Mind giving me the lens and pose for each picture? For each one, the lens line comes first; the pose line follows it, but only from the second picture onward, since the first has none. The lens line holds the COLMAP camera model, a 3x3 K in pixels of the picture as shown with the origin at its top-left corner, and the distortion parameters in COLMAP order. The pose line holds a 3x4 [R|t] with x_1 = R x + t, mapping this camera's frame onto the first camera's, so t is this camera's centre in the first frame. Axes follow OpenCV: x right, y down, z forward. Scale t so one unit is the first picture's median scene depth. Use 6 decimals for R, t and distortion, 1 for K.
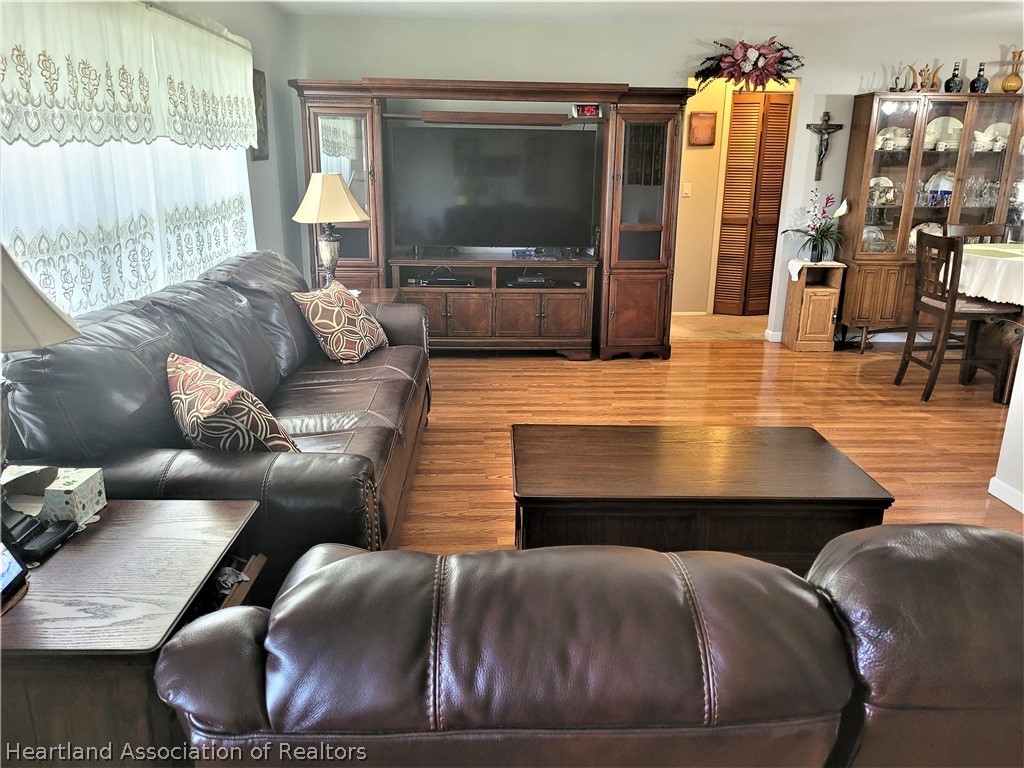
lens RADIAL K [[776.2, 0, 518.1], [0, 776.2, 388.0], [0, 0, 1]] dist [0.022045, -0.000794]
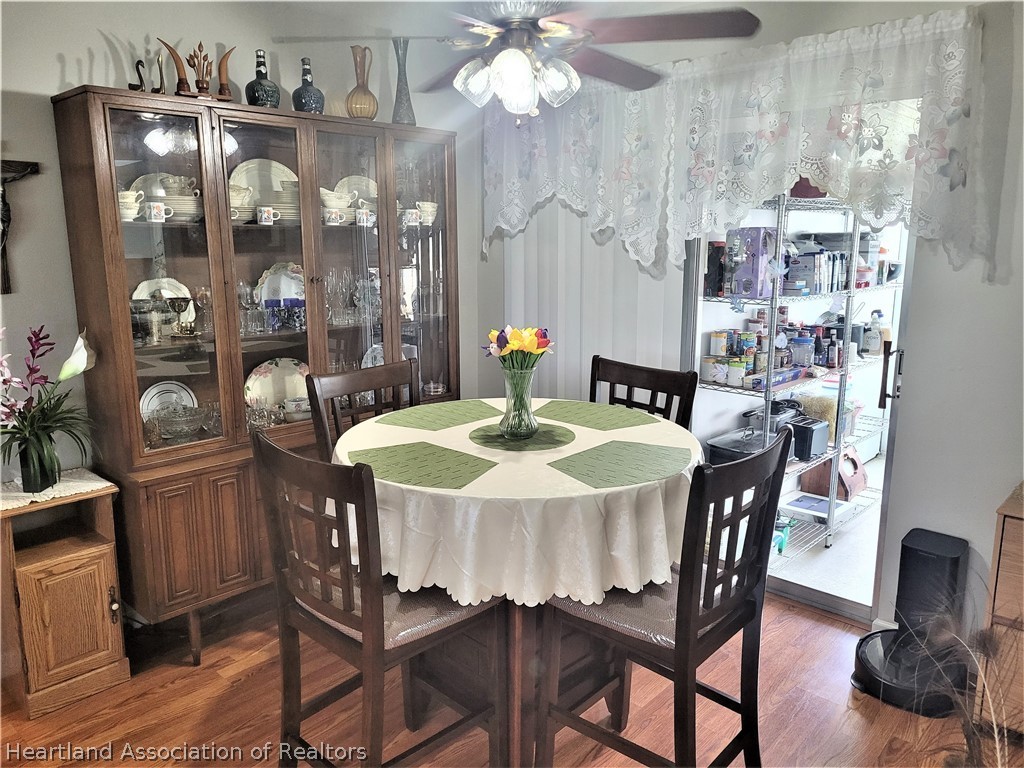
lens RADIAL K [[776.2, 0, 516.2], [0, 776.2, 381.3], [0, 0, 1]] dist [0.022045, -0.000794]
pose [[0.718559, -0.144018, 0.680391, 0.303105], [0.204520, 0.978823, -0.008806, -0.169025], [-0.664714, 0.145482, 0.732796, 0.547737]]
